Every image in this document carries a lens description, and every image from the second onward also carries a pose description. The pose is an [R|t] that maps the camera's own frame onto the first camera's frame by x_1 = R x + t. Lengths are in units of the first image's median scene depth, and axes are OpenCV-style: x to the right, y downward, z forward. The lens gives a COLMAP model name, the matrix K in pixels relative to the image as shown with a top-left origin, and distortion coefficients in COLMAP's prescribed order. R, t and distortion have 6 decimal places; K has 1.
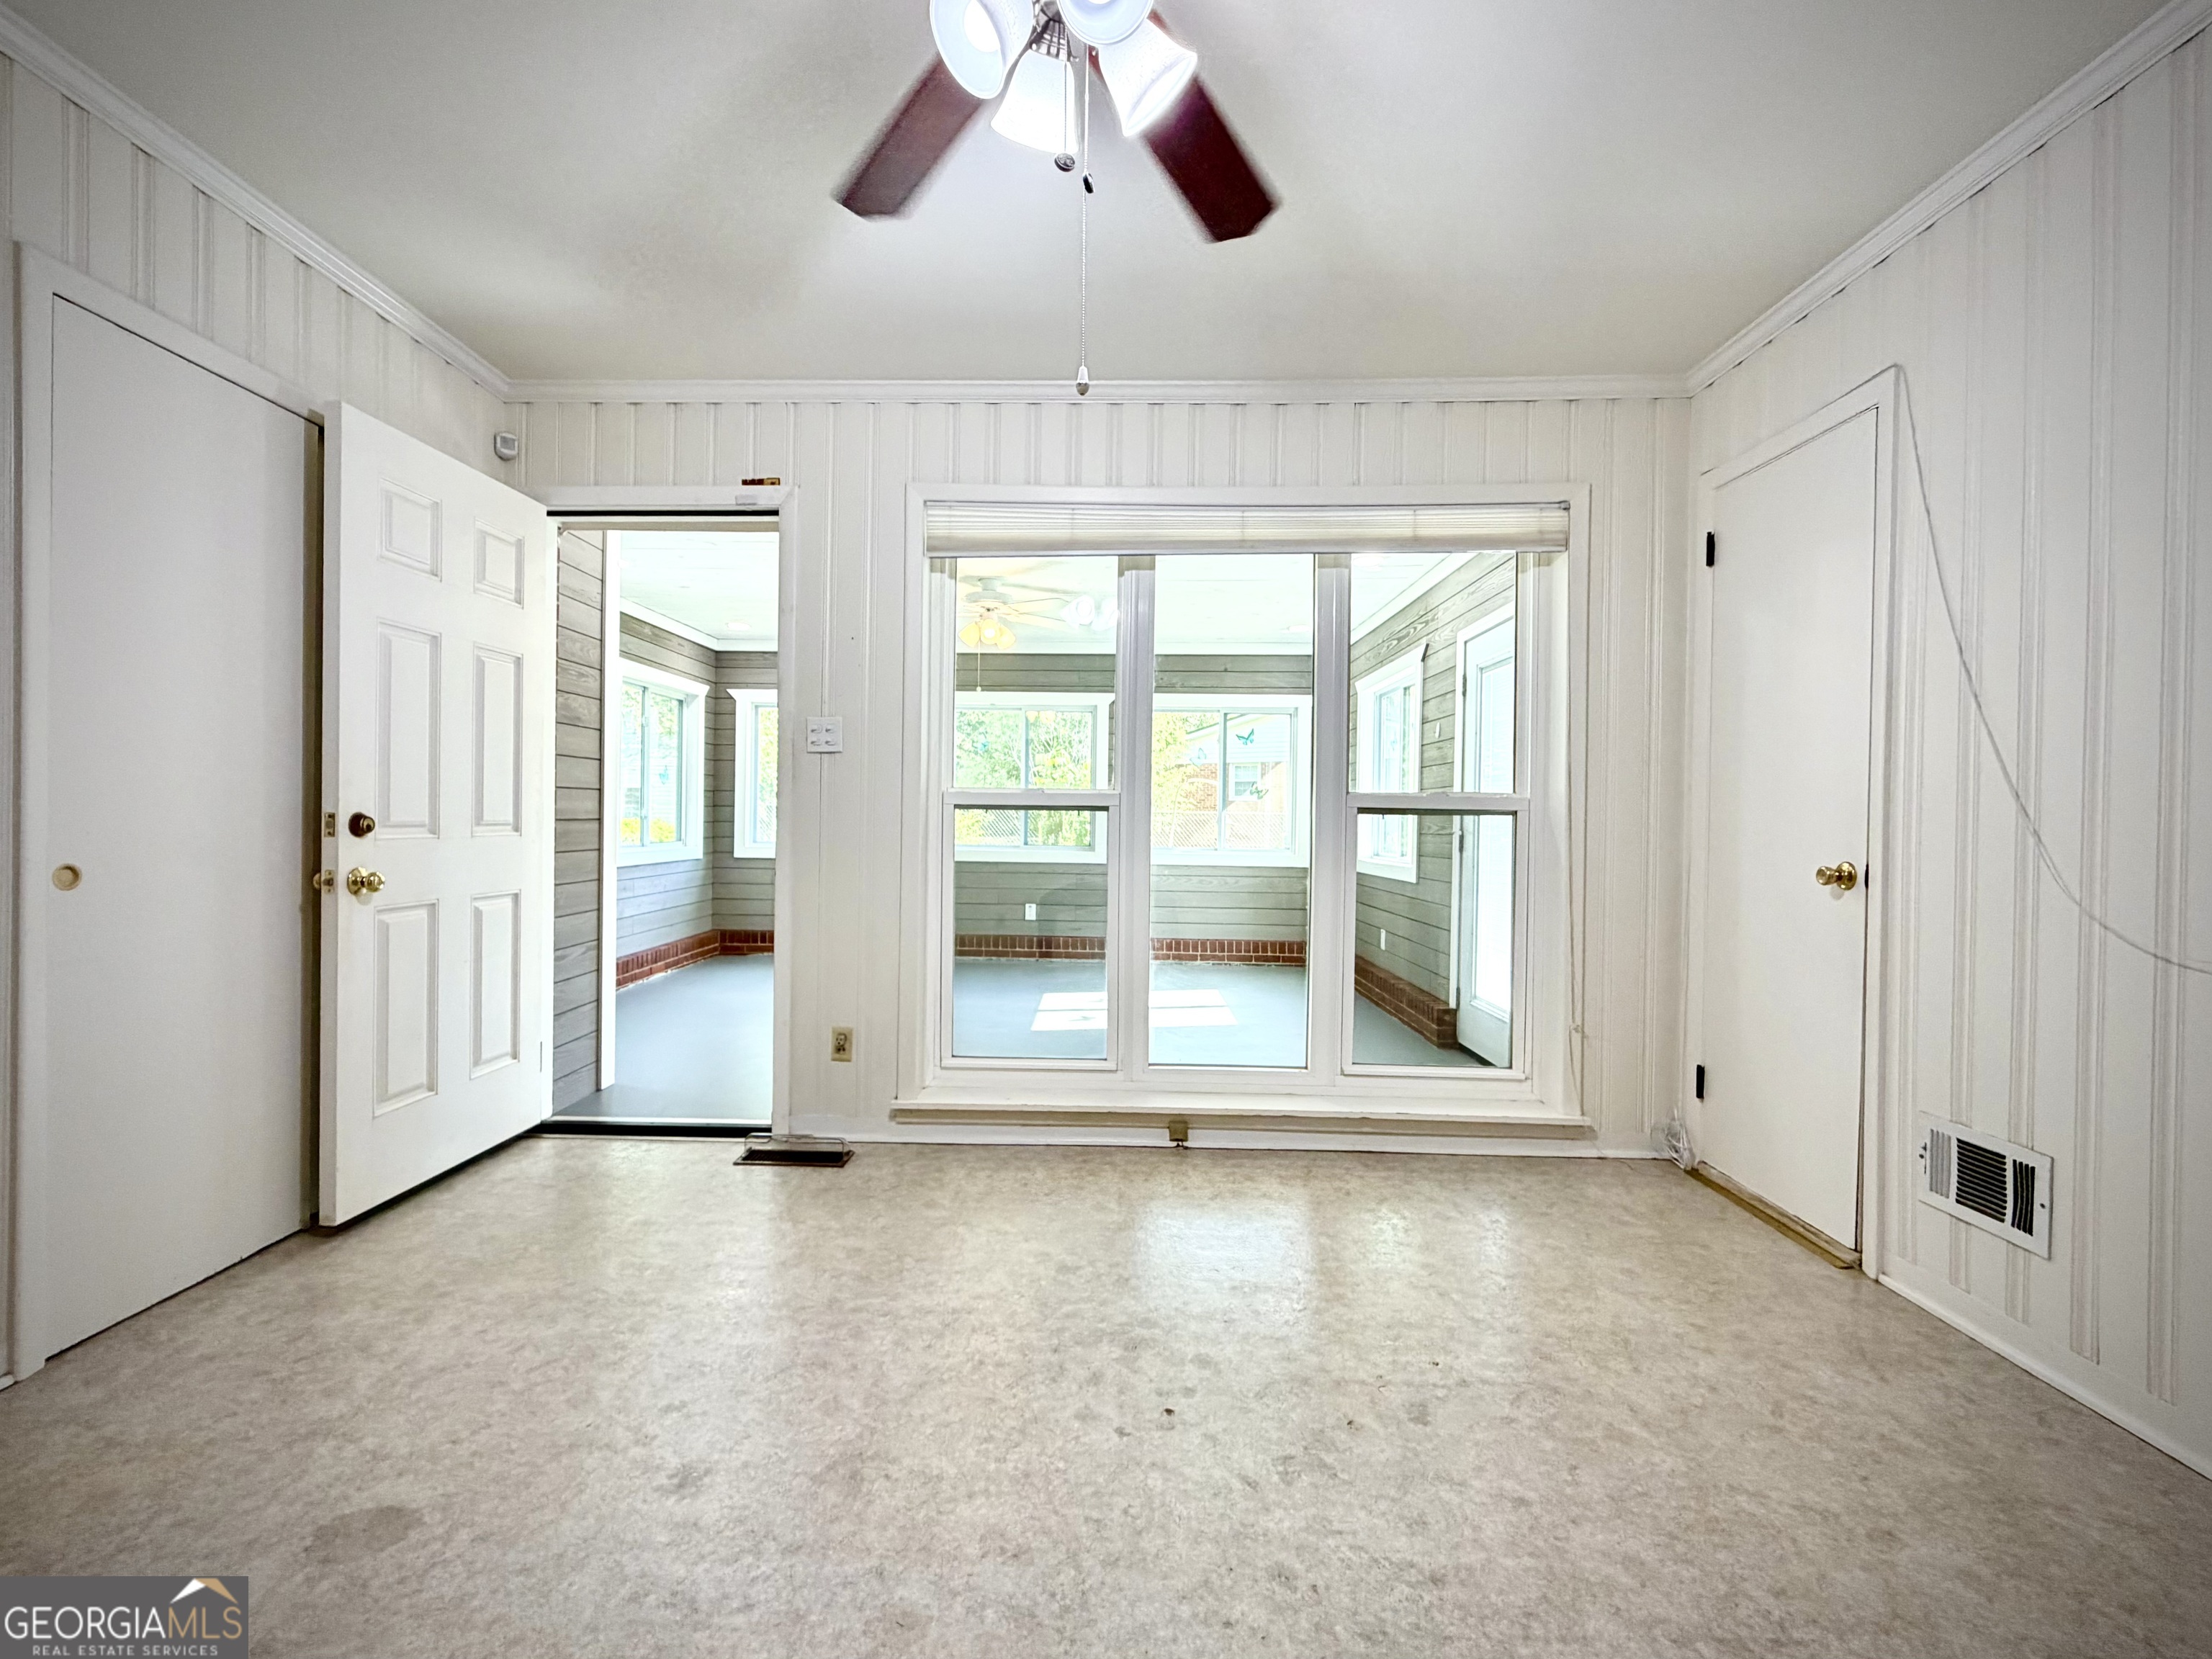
lens RADIAL K [[970.8, 0, 1071.5], [0, 970.8, 822.6], [0, 0, 1]] dist [-0.001201, -0.000196]
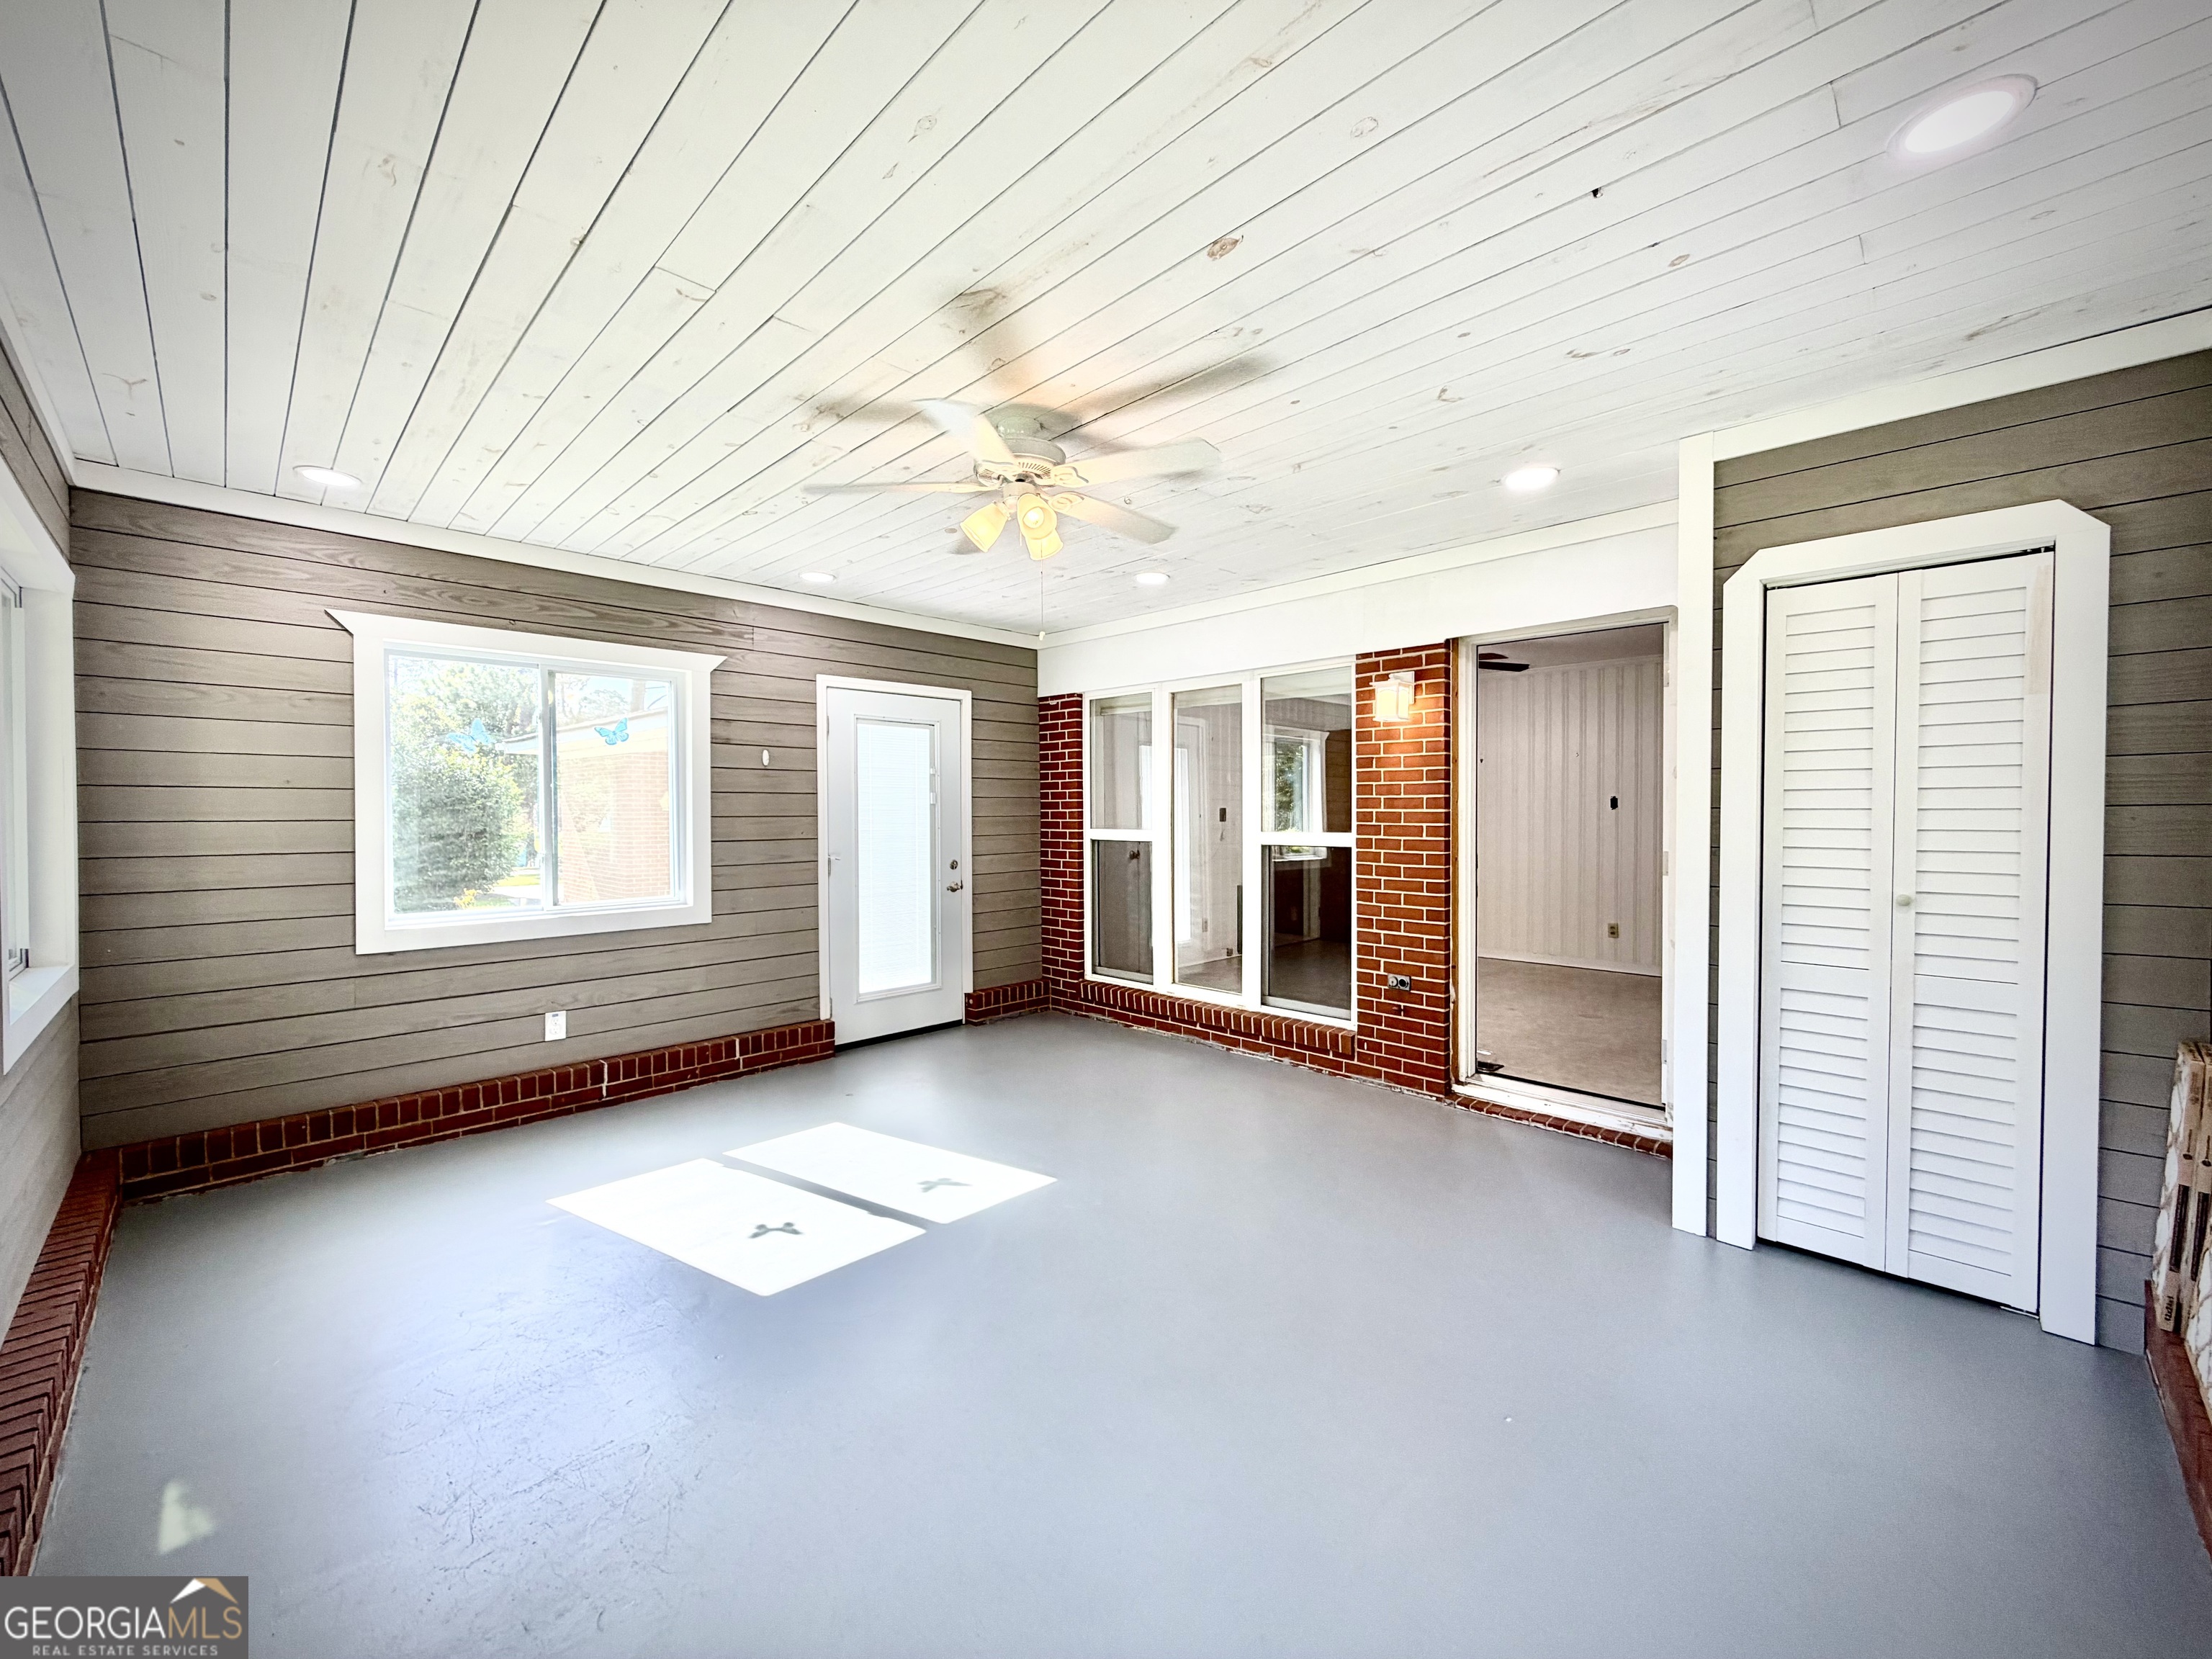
lens RADIAL K [[884.8, 0, 1099.2], [0, 884.8, 827.0], [0, 0, 1]] dist [-0.002575, 0.000970]
pose [[-0.733315, -0.020854, 0.679569, -0.803724], [-0.003819, 0.999640, 0.026555, -0.084654], [-0.679879, 0.016878, -0.733130, 2.403893]]
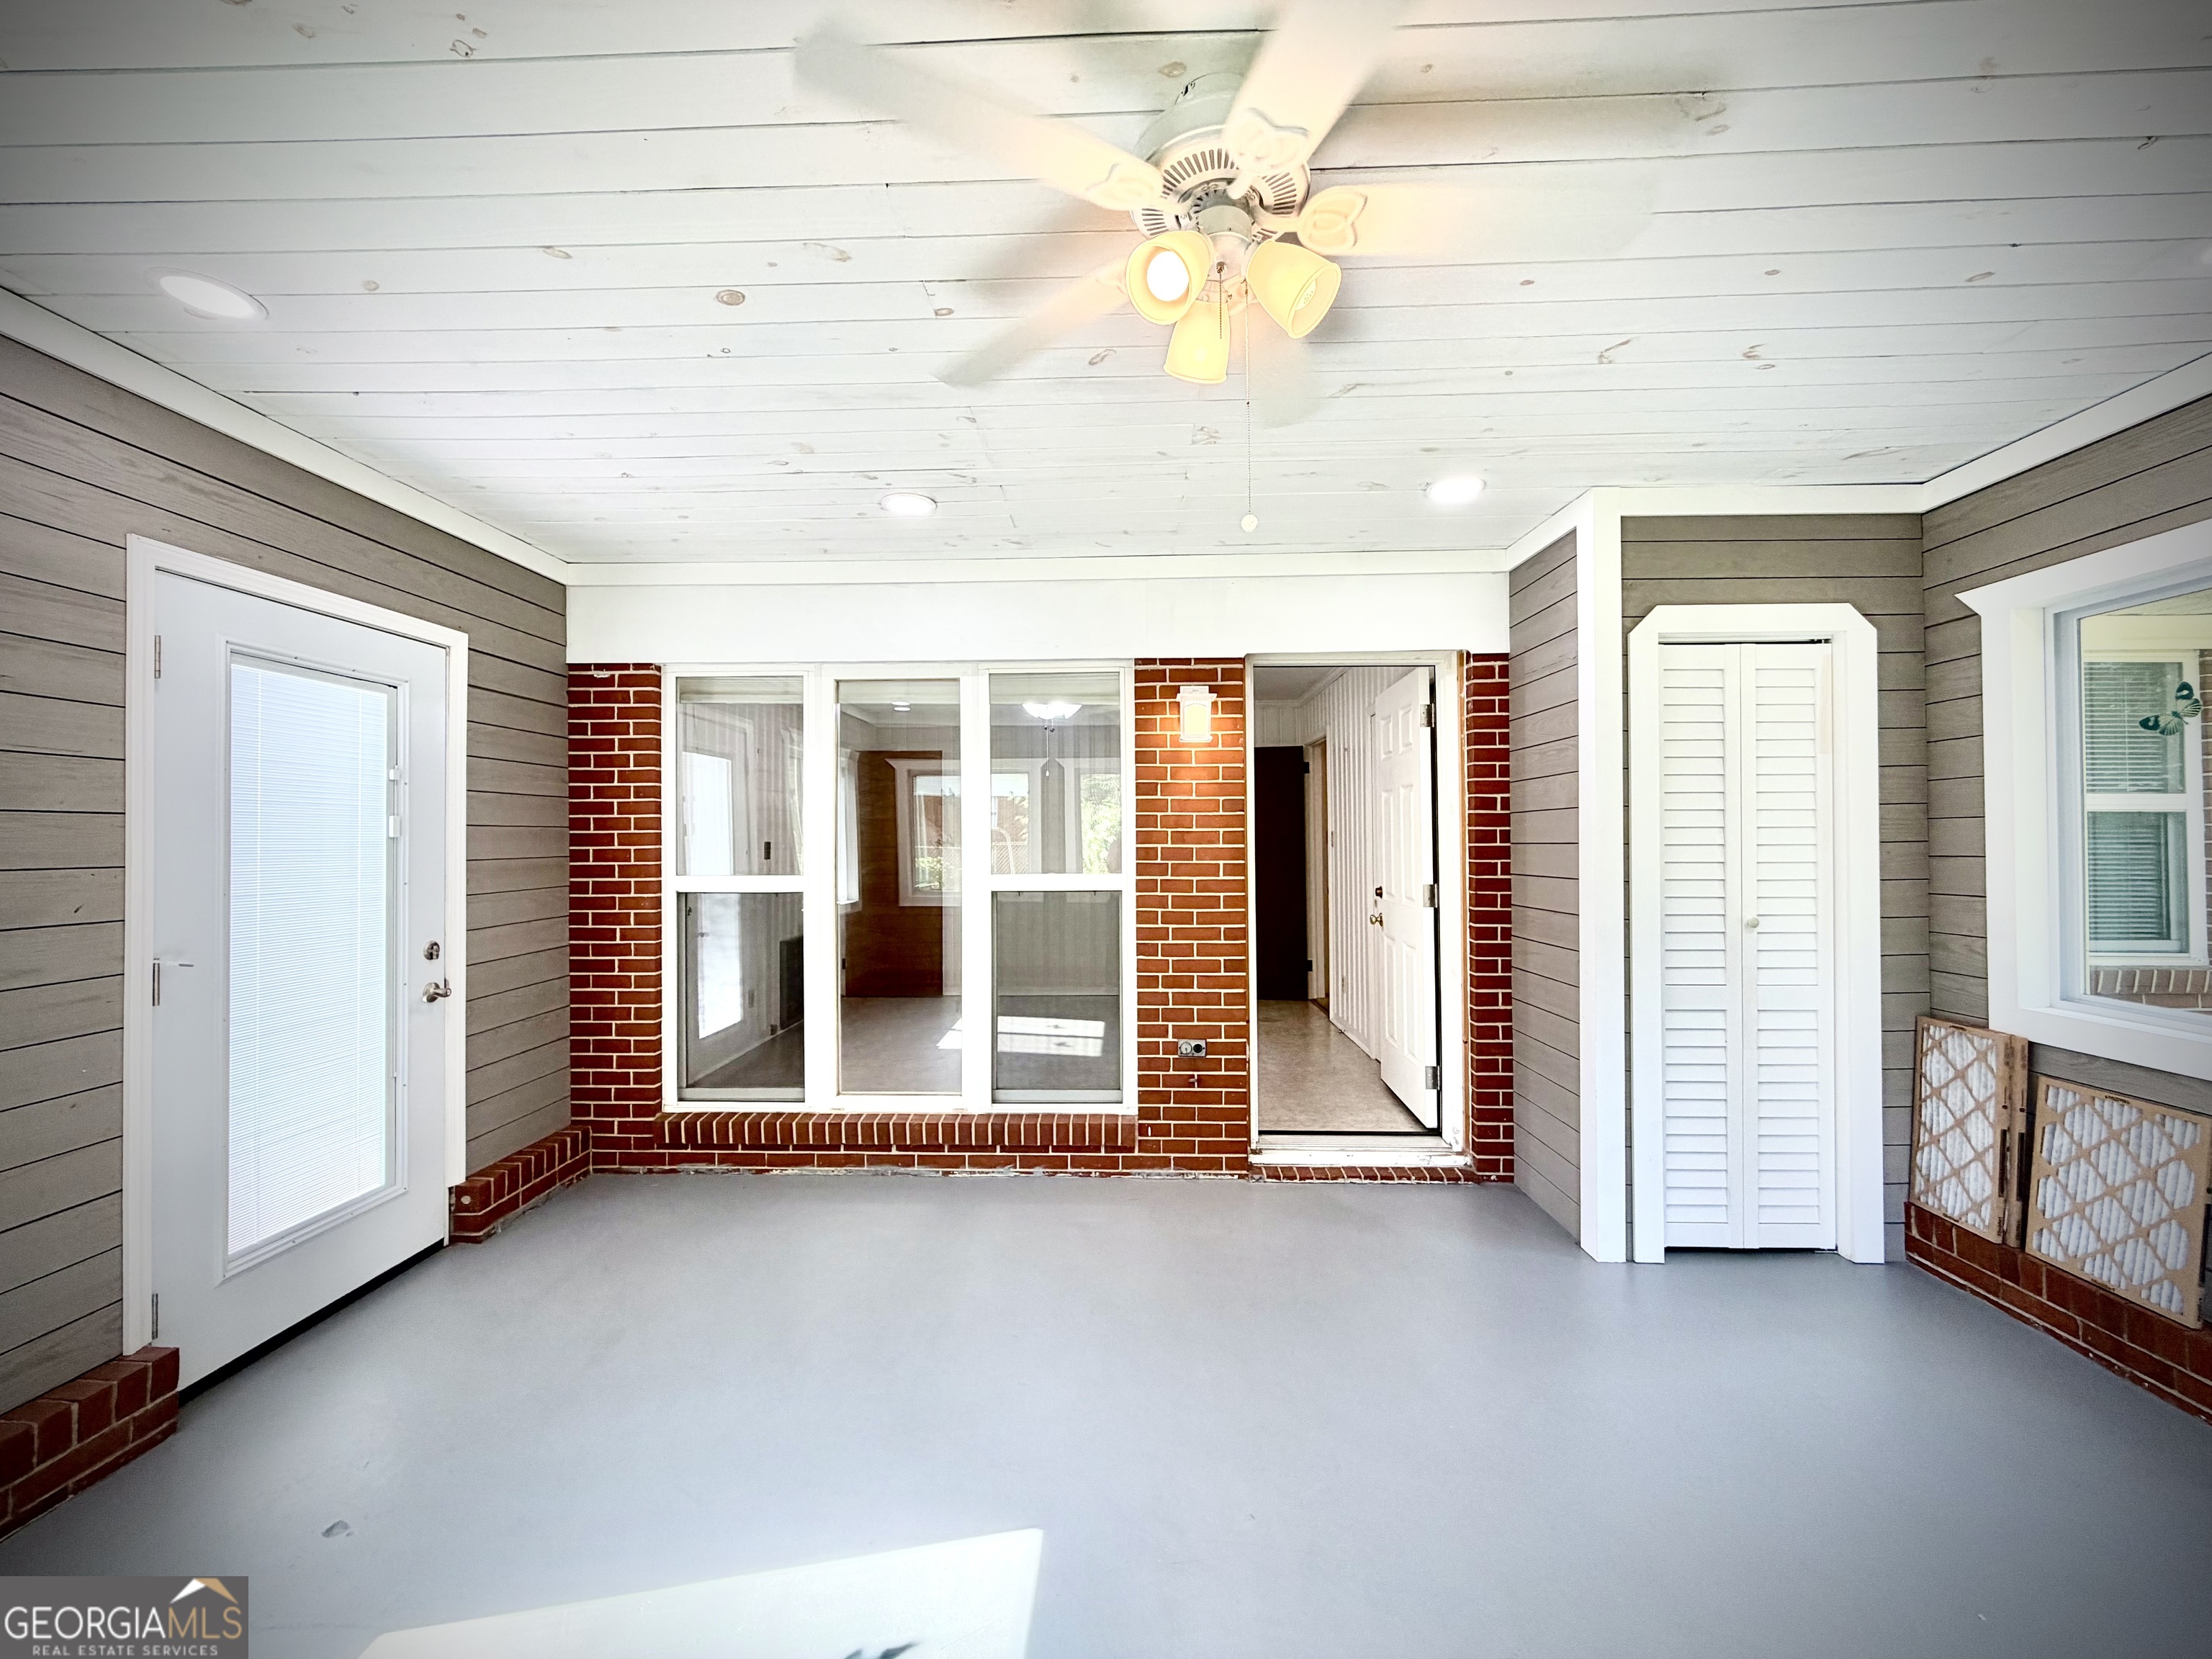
lens RADIAL K [[884.8, 0, 1100.4], [0, 884.8, 826.3], [0, 0, 1]] dist [-0.002575, 0.000970]
pose [[-0.999974, -0.005449, -0.004621, -0.096480], [-0.005387, 0.999897, -0.013337, -0.085823], [0.004693, -0.013311, -0.999900, 2.257503]]
